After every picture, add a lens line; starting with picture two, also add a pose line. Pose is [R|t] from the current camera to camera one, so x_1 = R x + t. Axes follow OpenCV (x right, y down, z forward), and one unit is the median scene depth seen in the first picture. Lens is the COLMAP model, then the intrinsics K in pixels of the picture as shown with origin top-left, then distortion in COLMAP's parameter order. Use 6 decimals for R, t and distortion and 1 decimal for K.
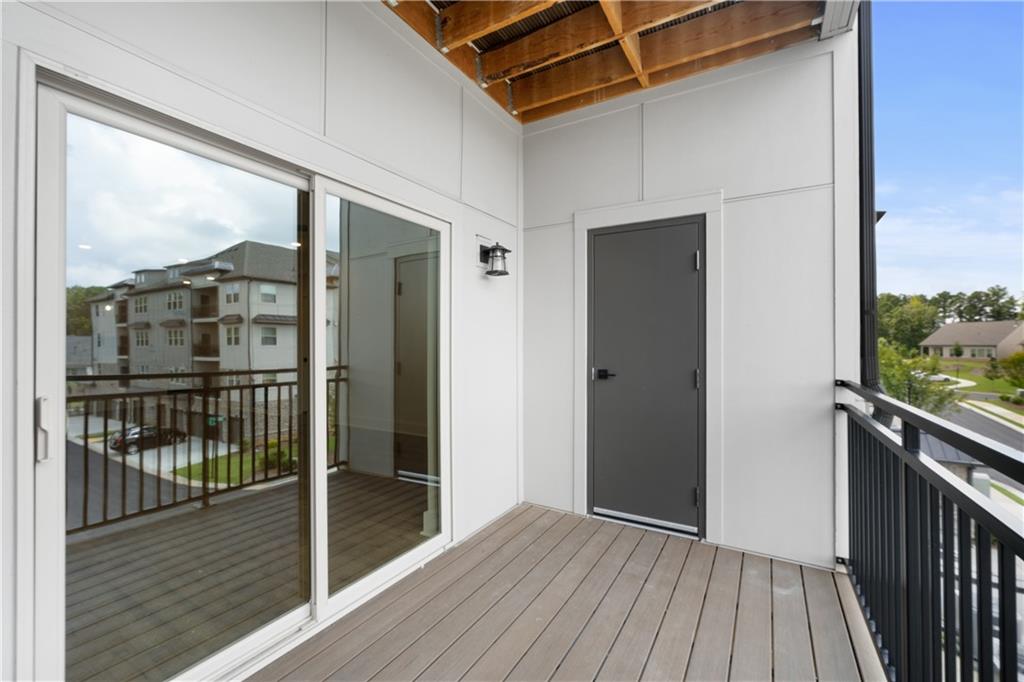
lens RADIAL K [[423.9, 0, 515.8], [0, 423.9, 336.9], [0, 0, 1]] dist [0.000147, 0.000099]
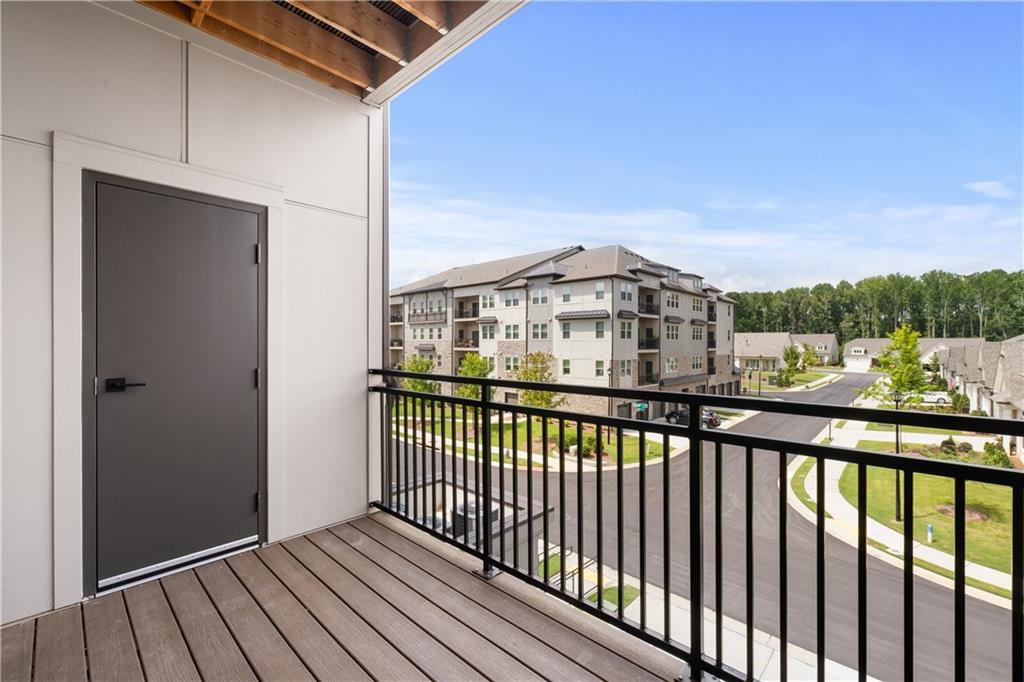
lens RADIAL K [[440.1, 0, 512.0], [0, 440.1, 341.0], [0, 0, 1]] dist [0.001287, -0.000001]
pose [[0.228995, 0.002005, 0.973426, -0.412960], [-0.013497, 0.999908, 0.001115, 0.006562], [-0.973334, -0.013394, 0.229001, 0.228750]]
